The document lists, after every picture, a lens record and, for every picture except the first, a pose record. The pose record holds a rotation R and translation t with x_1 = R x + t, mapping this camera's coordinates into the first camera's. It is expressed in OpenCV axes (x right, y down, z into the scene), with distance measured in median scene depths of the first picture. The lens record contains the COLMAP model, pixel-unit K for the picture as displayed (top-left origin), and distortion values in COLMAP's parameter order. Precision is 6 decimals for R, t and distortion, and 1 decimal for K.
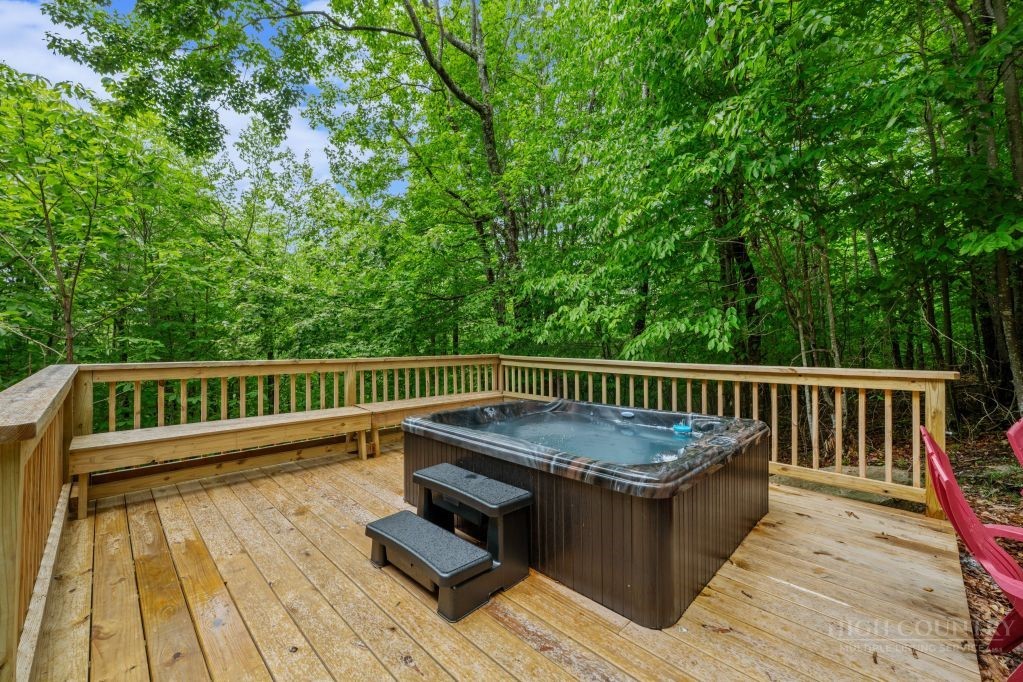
lens RADIAL K [[401.9, 0, 512.3], [0, 401.9, 338.0], [0, 0, 1]] dist [0.000373, 0.000200]
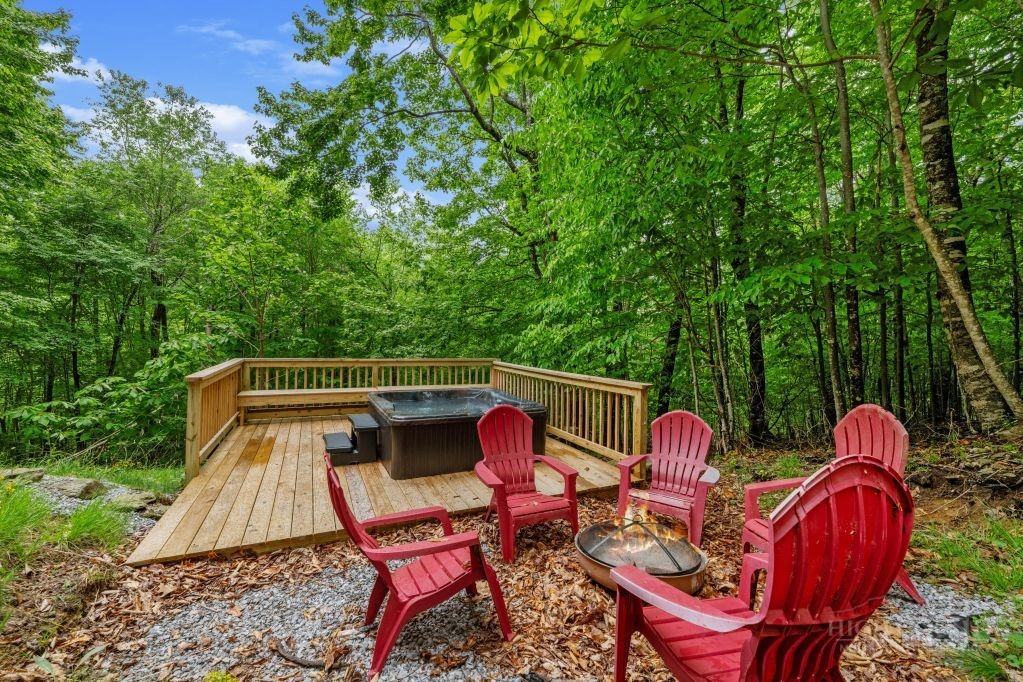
lens RADIAL K [[401.9, 0, 508.6], [0, 401.9, 339.3], [0, 0, 1]] dist [0.000373, 0.000200]
pose [[0.943226, 0.022014, -0.331421, 0.420268], [-0.018865, 0.999741, 0.012717, -0.038970], [0.331615, -0.005743, 0.943397, -0.246612]]
